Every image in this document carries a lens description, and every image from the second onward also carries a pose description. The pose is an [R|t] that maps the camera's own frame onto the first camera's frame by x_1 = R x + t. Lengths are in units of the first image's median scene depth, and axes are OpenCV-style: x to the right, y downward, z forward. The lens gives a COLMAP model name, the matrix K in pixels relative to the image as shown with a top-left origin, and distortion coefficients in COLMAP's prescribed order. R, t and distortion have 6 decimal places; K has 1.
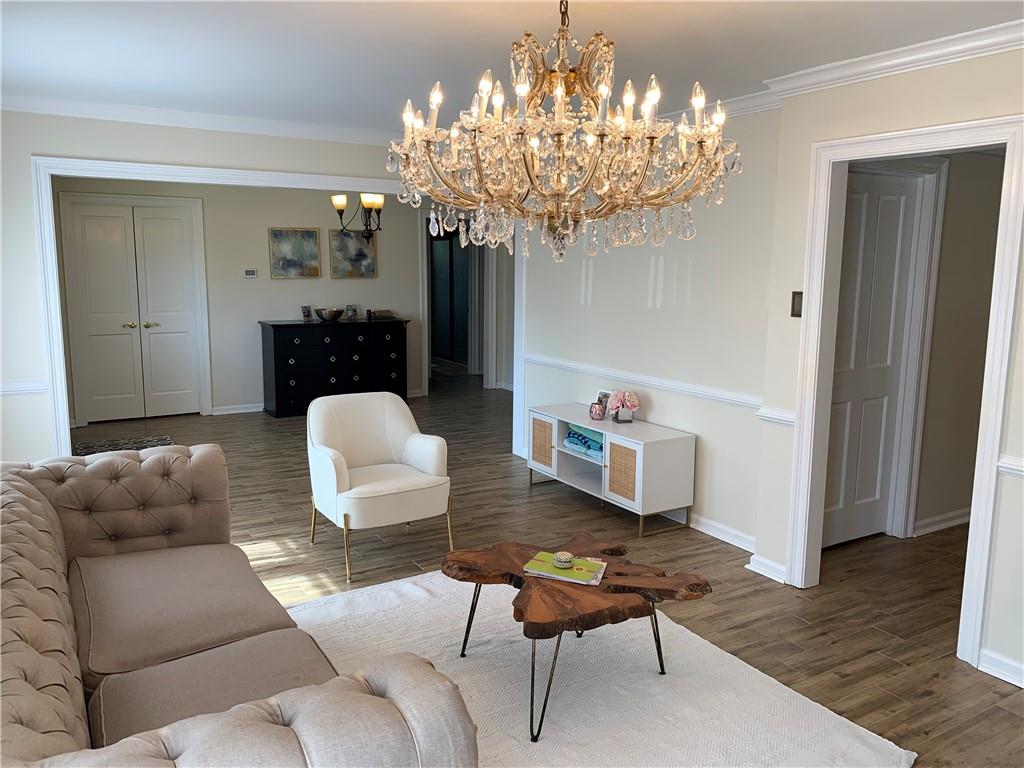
lens RADIAL K [[782.0, 0, 513.1], [0, 782.0, 382.6], [0, 0, 1]] dist [0.019773, -0.023884]
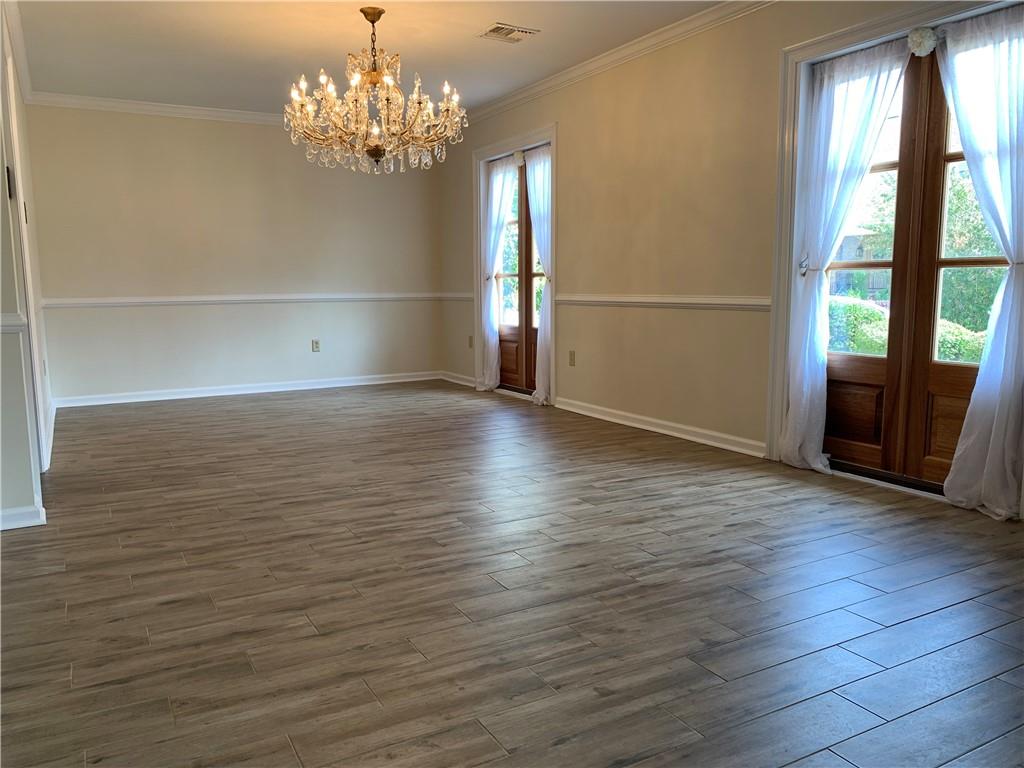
lens RADIAL K [[782.0, 0, 517.1], [0, 782.0, 387.9], [0, 0, 1]] dist [0.019773, -0.023884]
pose [[-0.999195, -0.009126, 0.039058, -0.195713], [0.002316, 0.959027, 0.283306, -0.111109], [-0.040043, 0.283169, -0.958234, 1.630712]]
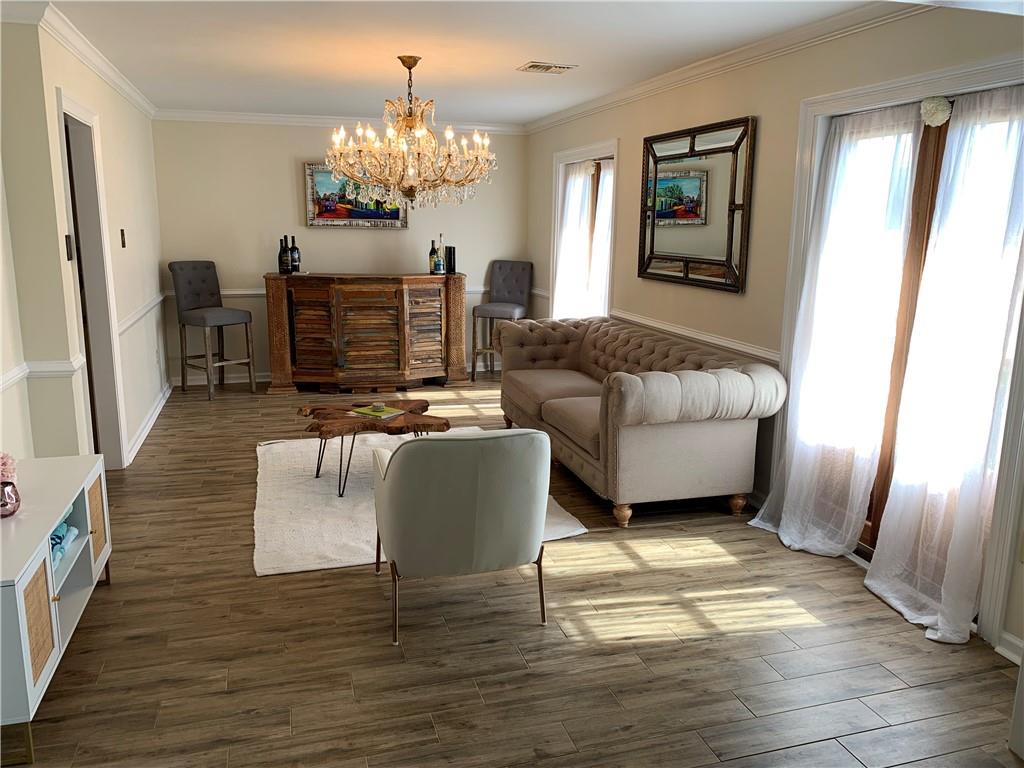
lens RADIAL K [[782.0, 0, 516.6], [0, 782.0, 380.8], [0, 0, 1]] dist [0.019773, -0.023884]
pose [[-0.967991, -0.075399, 0.239393, -0.394043], [0.012310, 0.938399, 0.345334, -0.246009], [-0.250684, 0.337227, -0.907433, 1.605993]]
